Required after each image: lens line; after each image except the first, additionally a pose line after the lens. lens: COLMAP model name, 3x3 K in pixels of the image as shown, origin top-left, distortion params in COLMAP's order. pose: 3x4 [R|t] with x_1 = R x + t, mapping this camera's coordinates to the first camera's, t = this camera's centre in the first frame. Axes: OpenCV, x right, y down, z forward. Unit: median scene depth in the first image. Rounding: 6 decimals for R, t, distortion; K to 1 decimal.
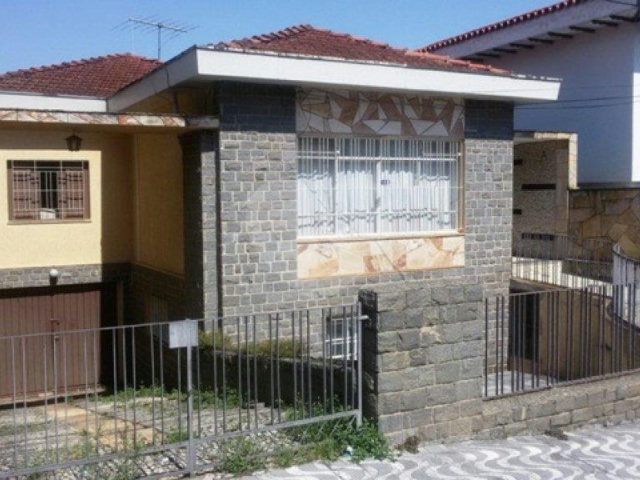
lens RADIAL K [[584.0, 0, 320.0], [0, 584.0, 240.0], [0, 0, 1]] dist [-0.003220, -0.028477]
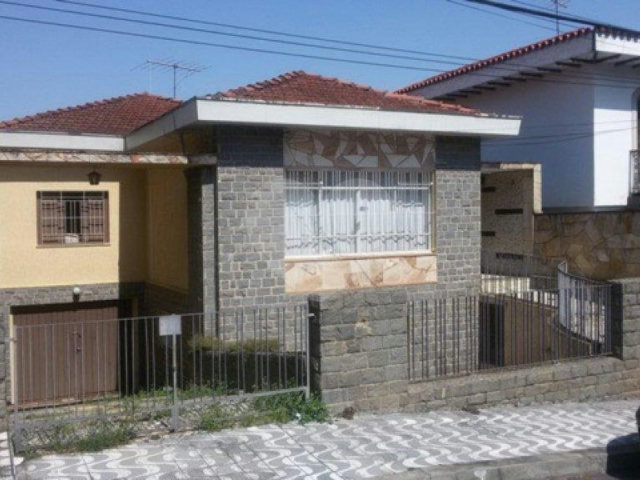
lens RADIAL K [[563.1, 0, 320.0], [0, 563.1, 240.0], [0, 0, 1]] dist [-0.020402, 0.009560]
pose [[0.999782, -0.006094, -0.019973, 0.047659], [0.005290, 0.999184, -0.040053, 0.006125], [0.020201, 0.039938, 0.998998, -0.102532]]
